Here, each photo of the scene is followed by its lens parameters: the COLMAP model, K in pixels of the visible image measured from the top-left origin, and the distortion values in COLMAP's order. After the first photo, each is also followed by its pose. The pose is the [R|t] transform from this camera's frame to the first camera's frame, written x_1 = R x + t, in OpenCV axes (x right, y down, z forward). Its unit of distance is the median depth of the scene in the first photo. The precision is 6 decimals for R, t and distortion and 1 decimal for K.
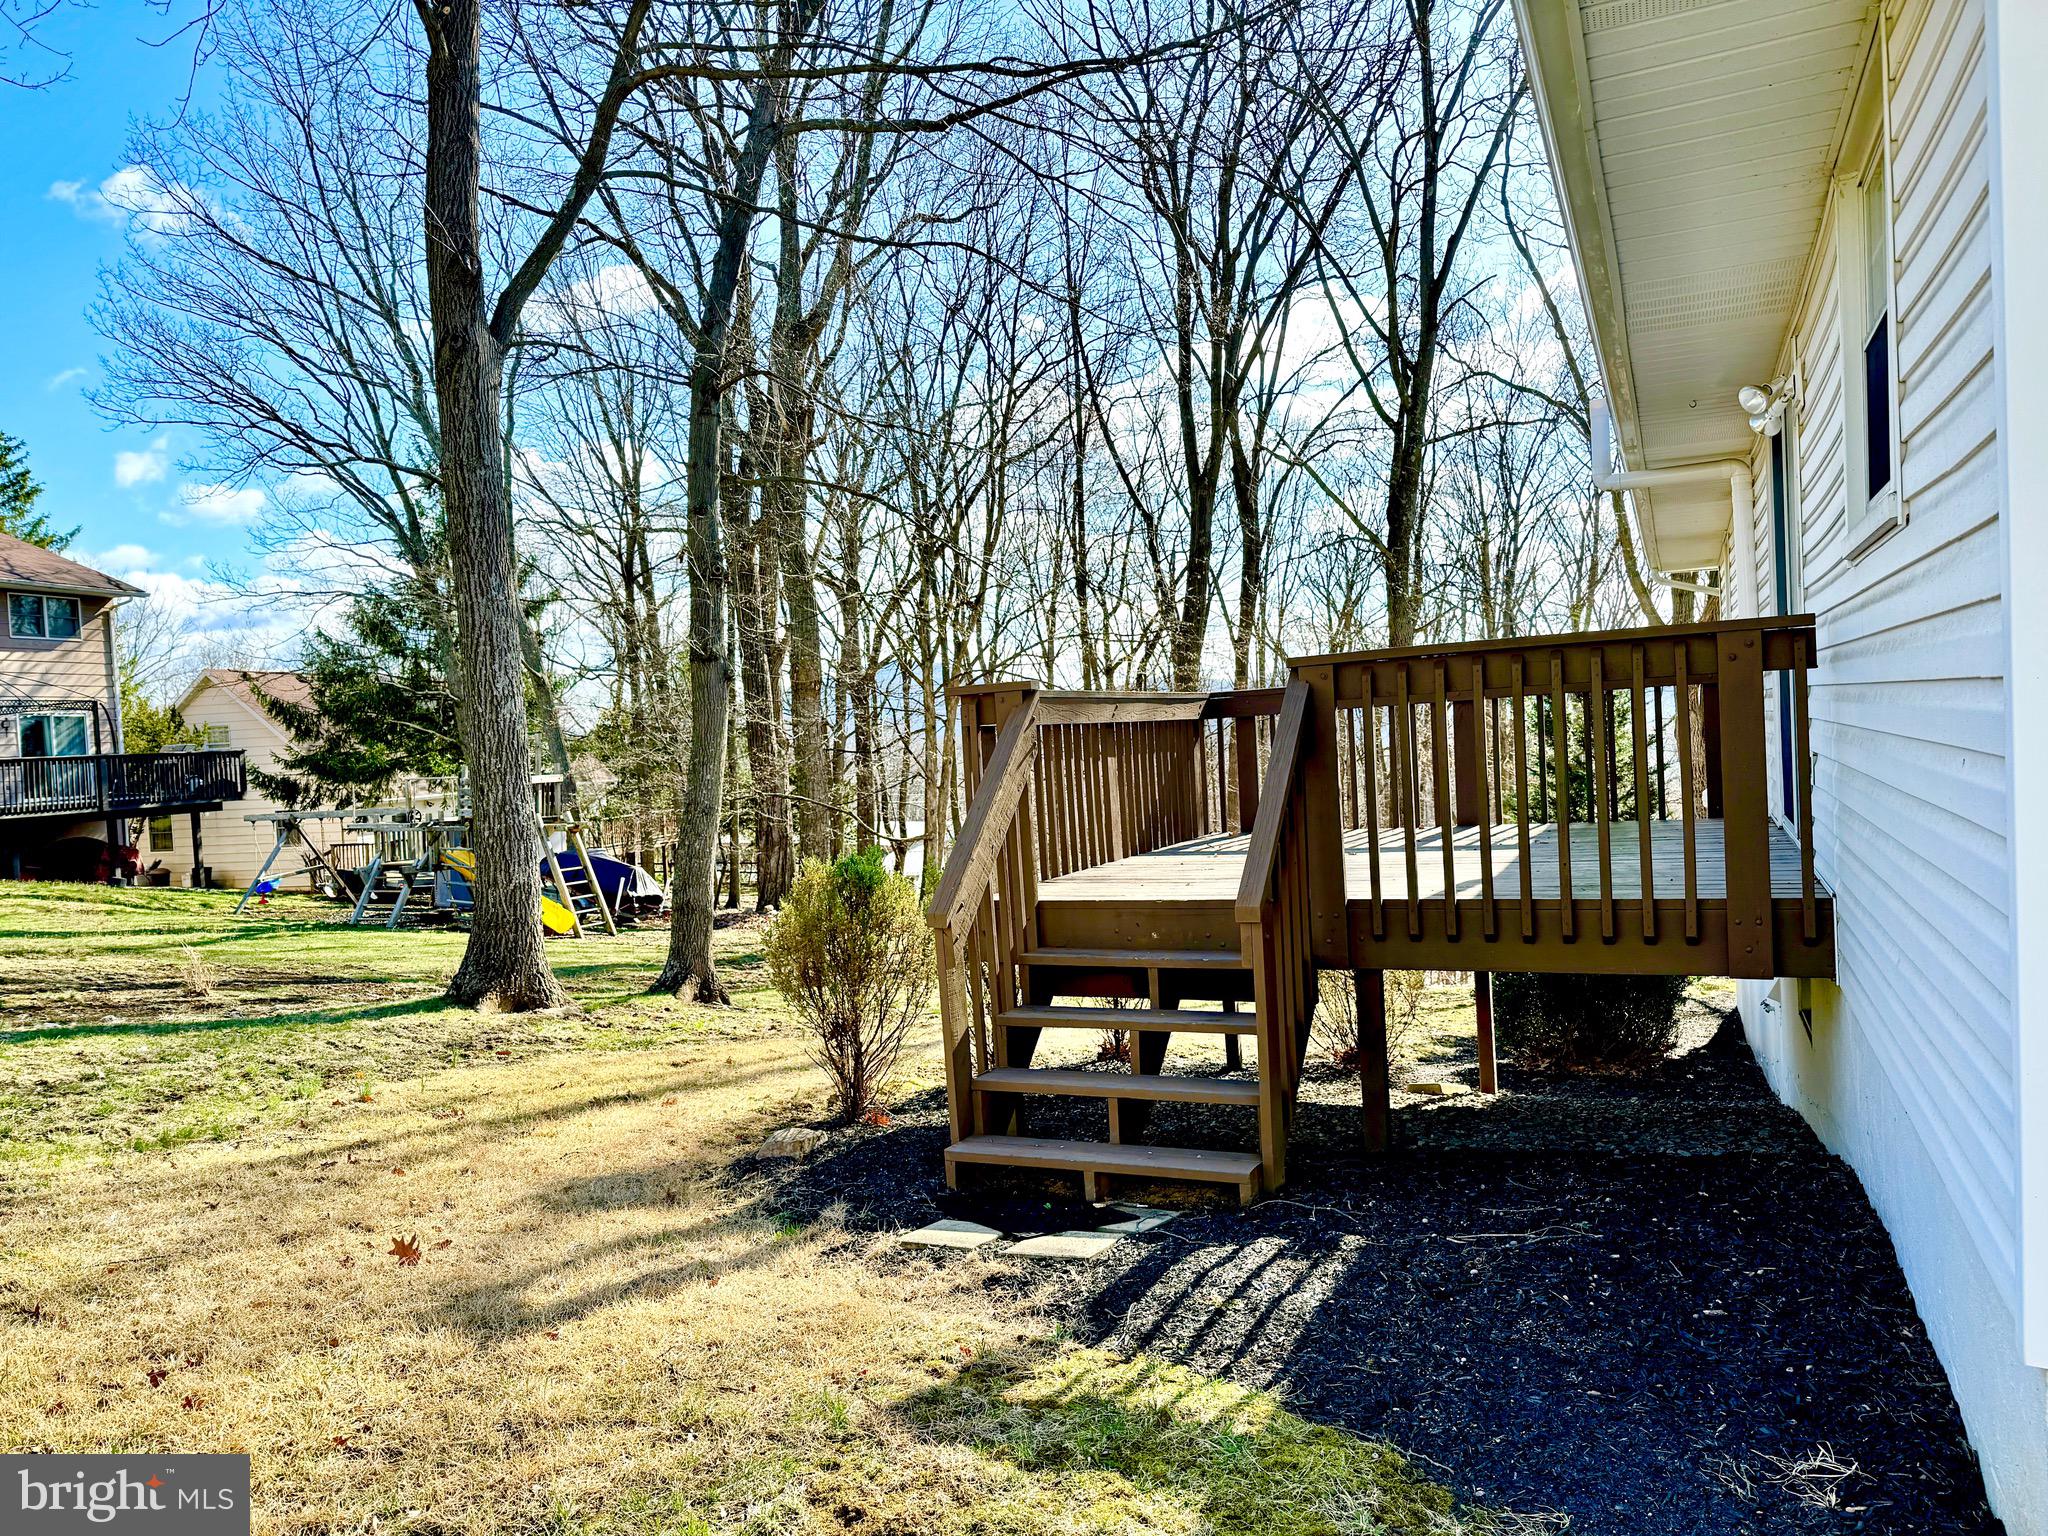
lens RADIAL K [[1410.6, 0, 1037.2], [0, 1410.6, 770.8], [0, 0, 1]] dist [0.105232, -0.163735]
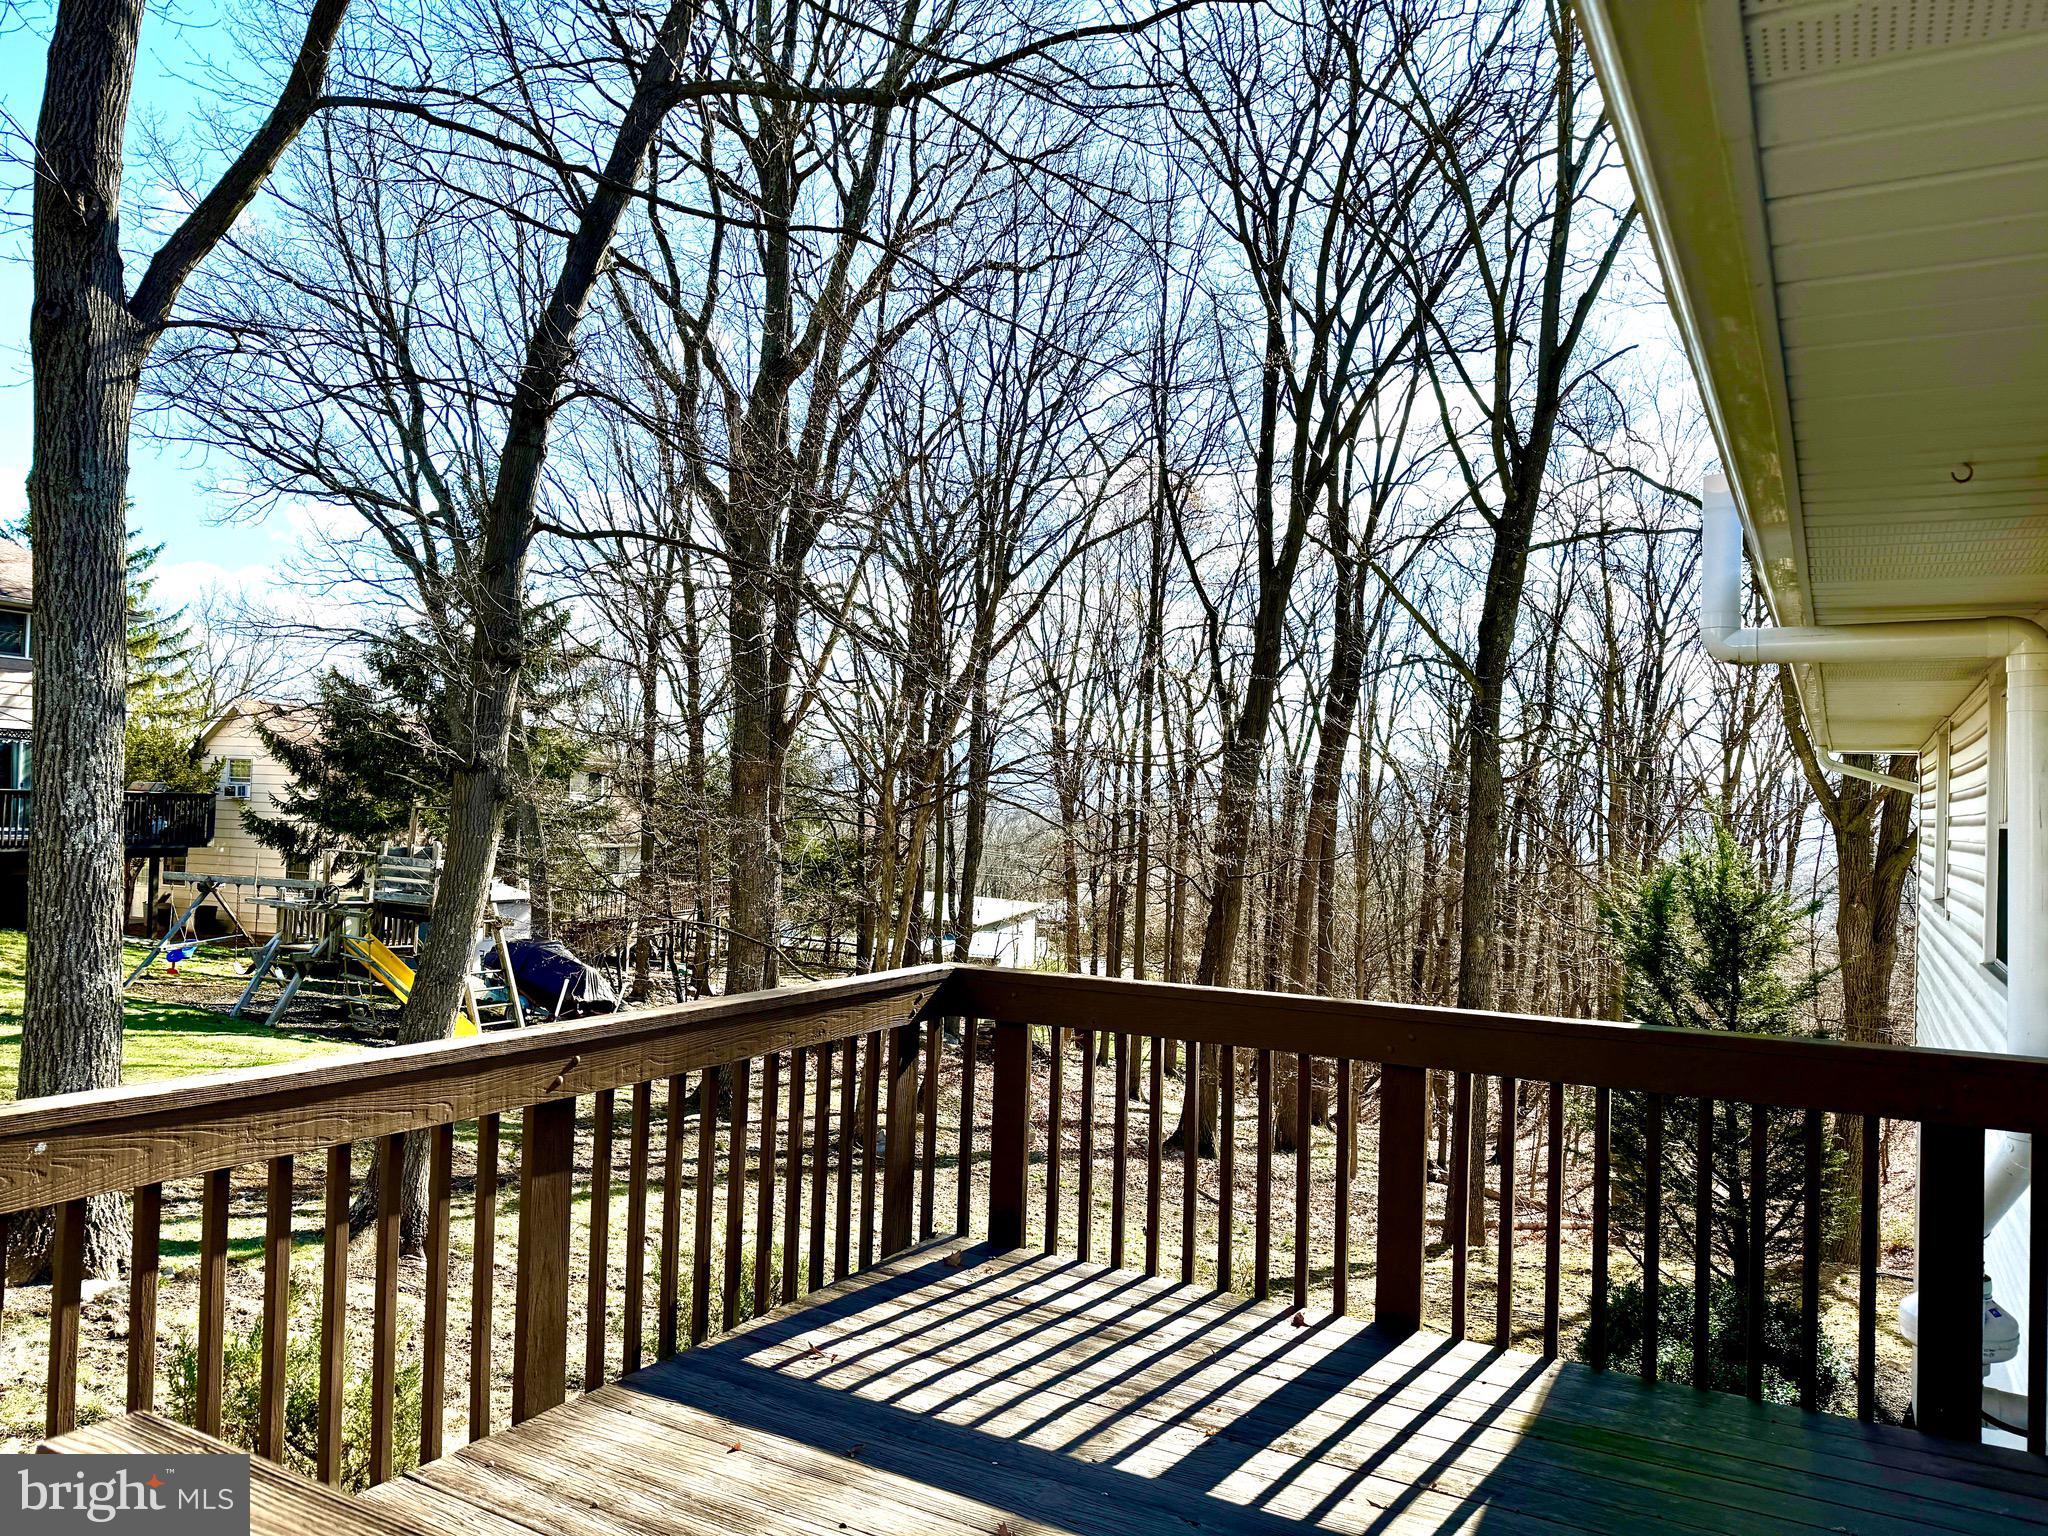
lens RADIAL K [[1410.6, 0, 1037.2], [0, 1410.6, 770.8], [0, 0, 1]] dist [0.105232, -0.163735]
pose [[0.992850, 0.078438, -0.089985, 0.046176], [-0.082980, 0.995400, -0.047889, -0.025285], [0.085815, 0.055014, 0.994791, 0.111136]]
